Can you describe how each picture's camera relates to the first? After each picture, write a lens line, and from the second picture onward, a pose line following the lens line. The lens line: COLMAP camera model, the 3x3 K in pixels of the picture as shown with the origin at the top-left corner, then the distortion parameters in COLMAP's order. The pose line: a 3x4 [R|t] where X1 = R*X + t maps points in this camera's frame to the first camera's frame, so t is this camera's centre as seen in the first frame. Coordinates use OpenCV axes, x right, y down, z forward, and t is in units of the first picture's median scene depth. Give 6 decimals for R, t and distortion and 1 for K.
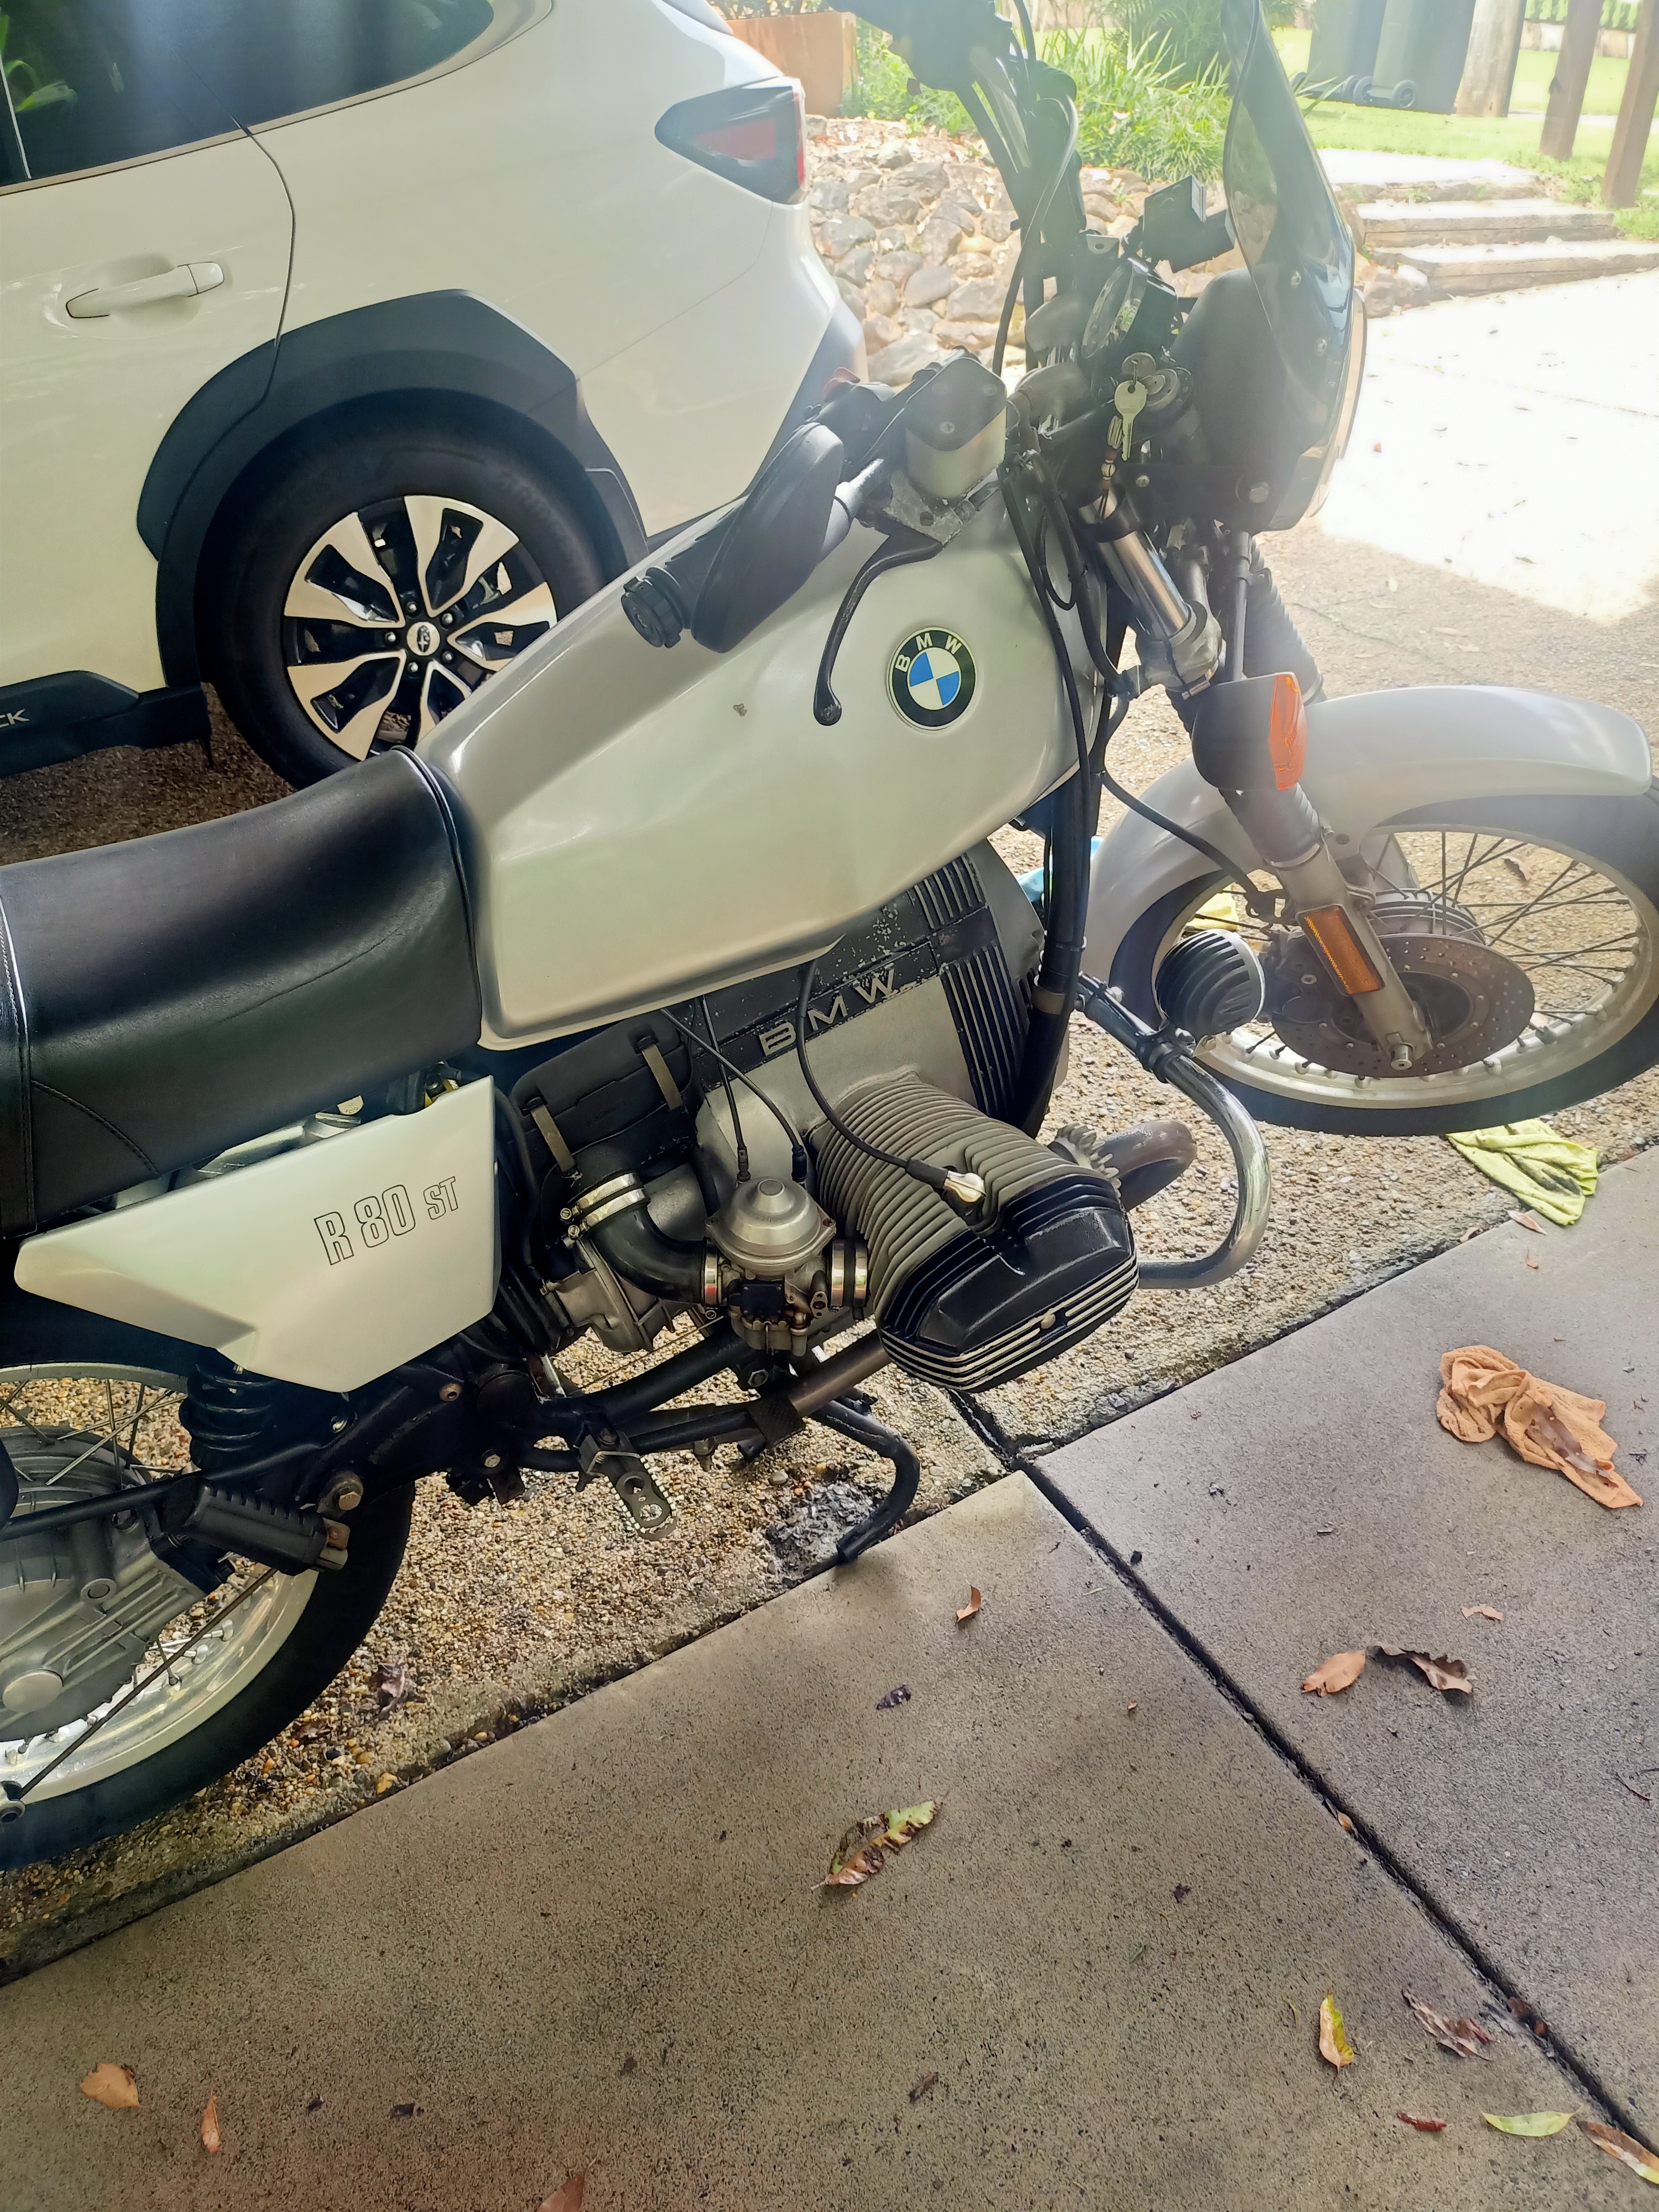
lens RADIAL K [[1599.3, 0, 836.2], [0, 1599.3, 1101.3], [0, 0, 1]] dist [0.004118, -0.025317]
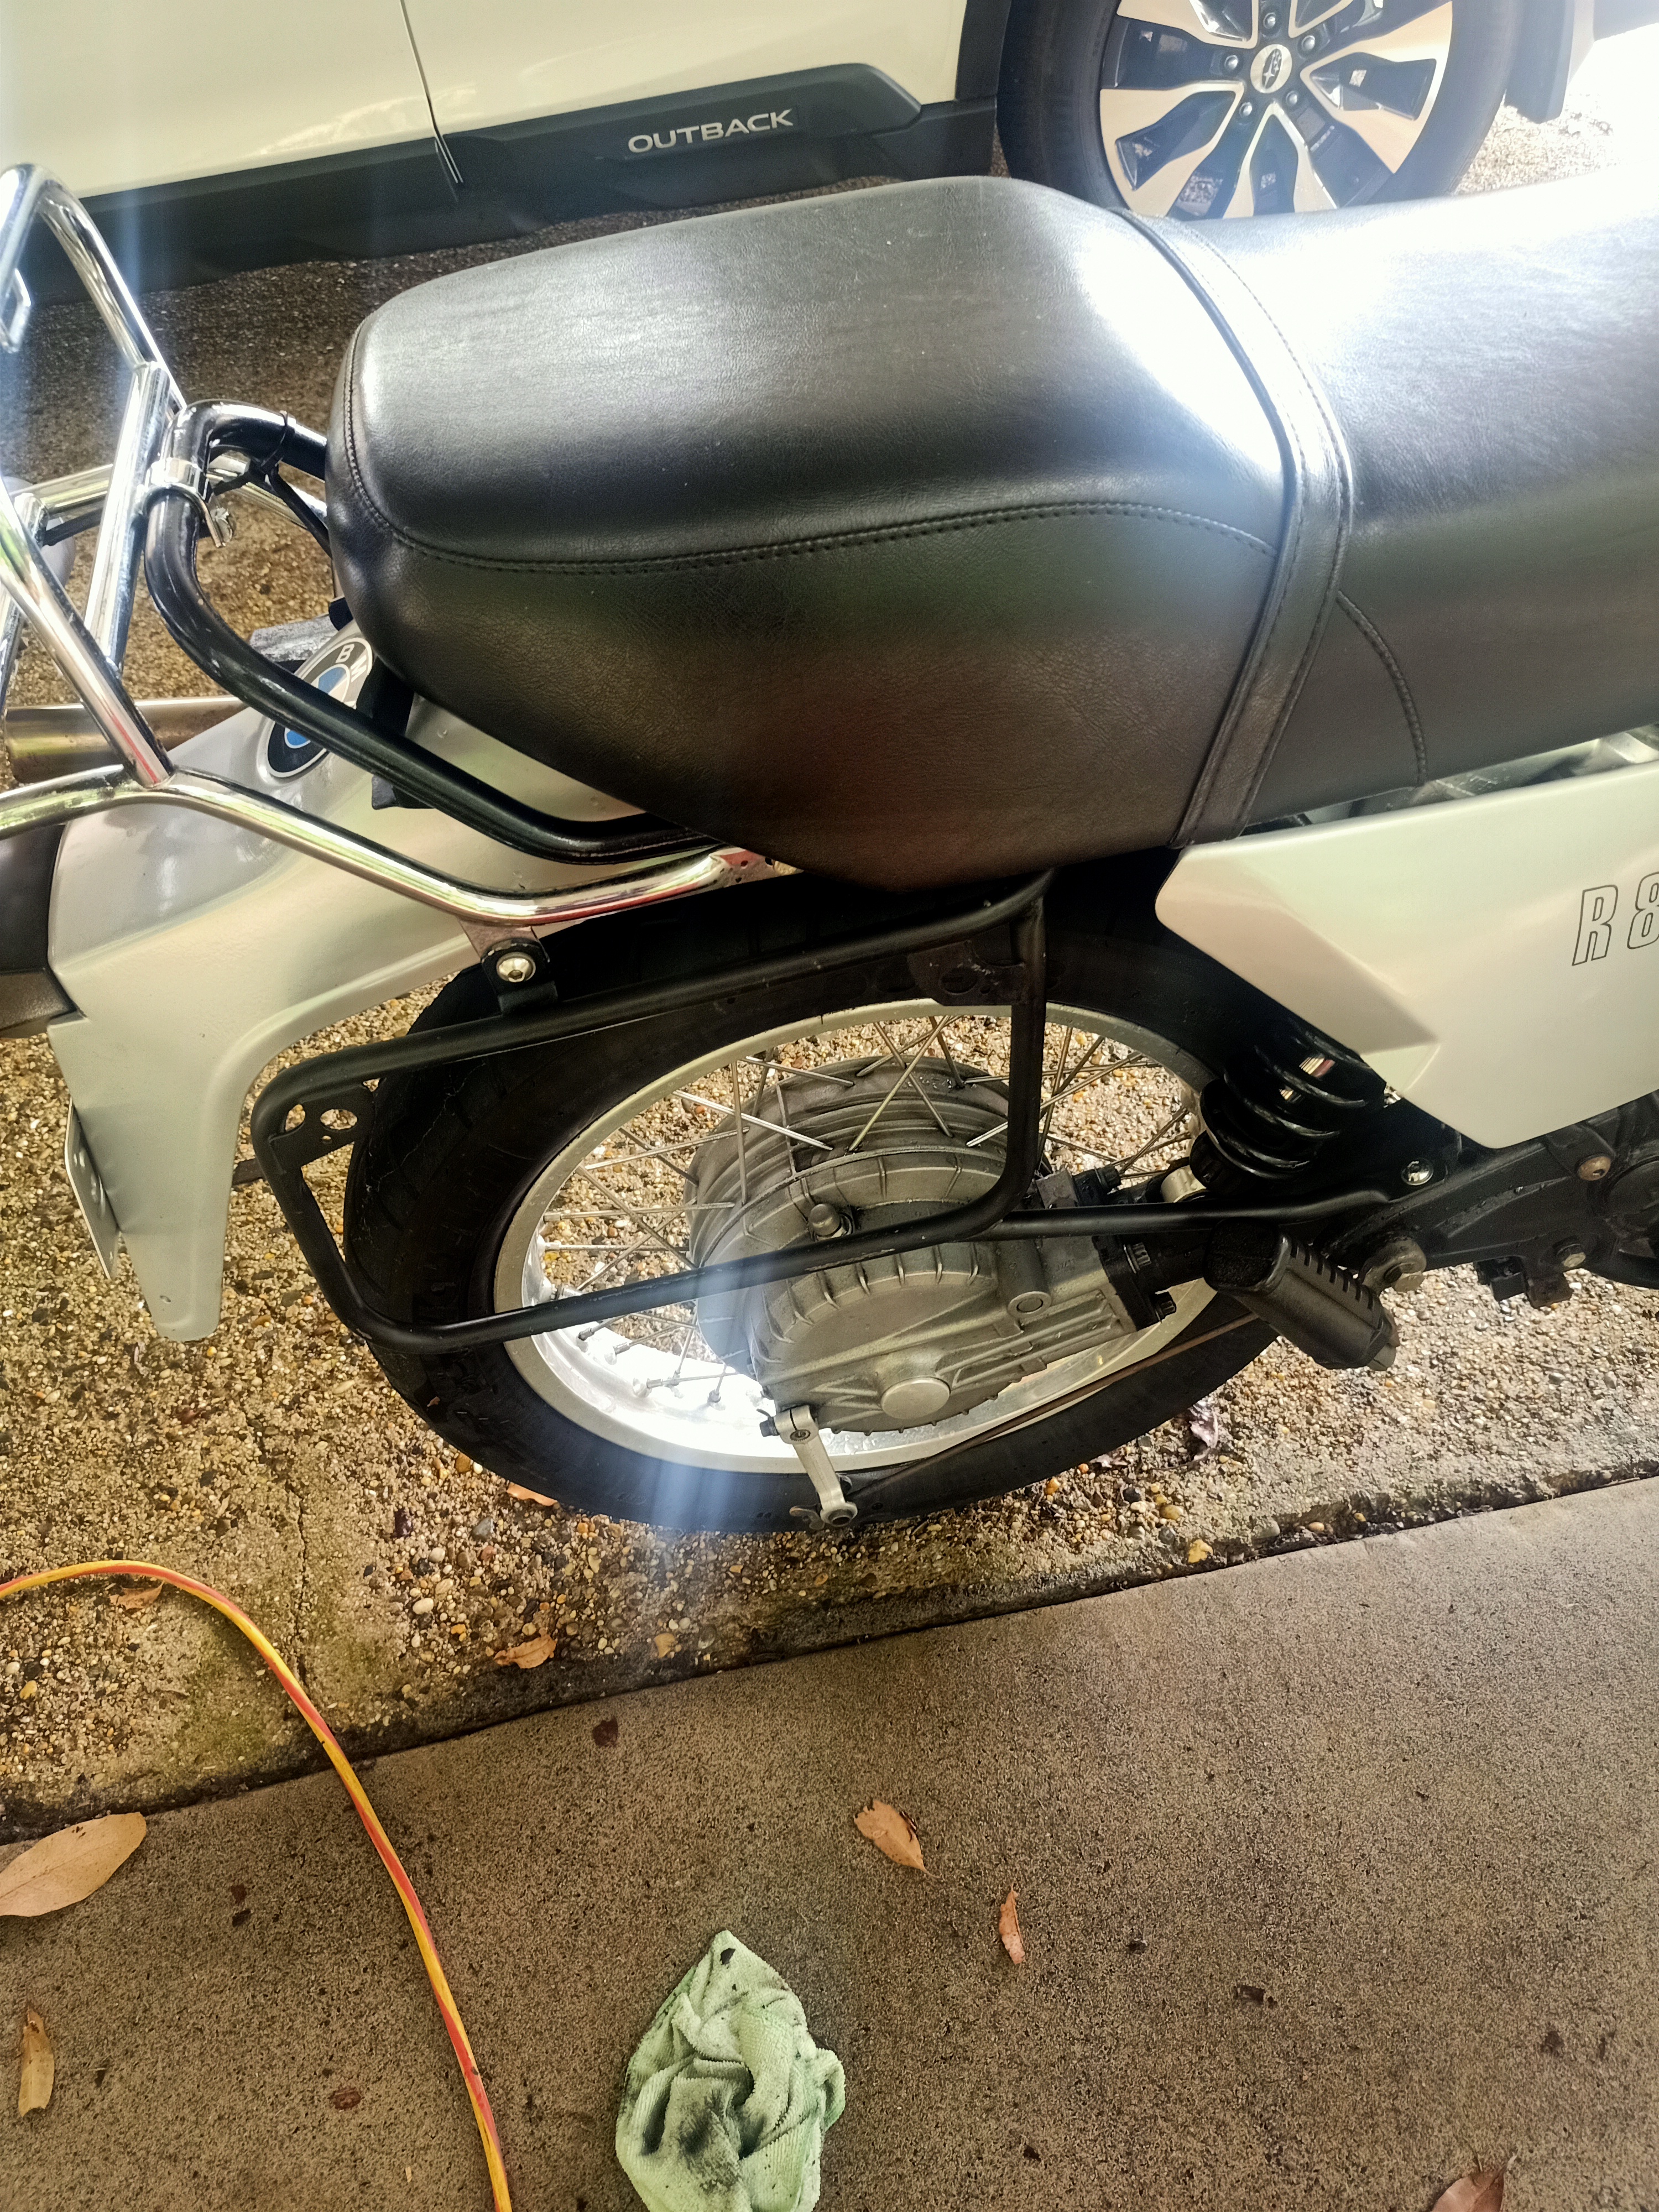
lens RADIAL K [[1599.3, 0, 836.2], [0, 1599.3, 1101.3], [0, 0, 1]] dist [0.004118, -0.025317]
pose [[0.945615, 0.235857, -0.224016, -0.325190], [-0.173645, 0.948349, 0.265485, 0.026551], [0.275062, -0.212147, 0.937728, 0.236295]]
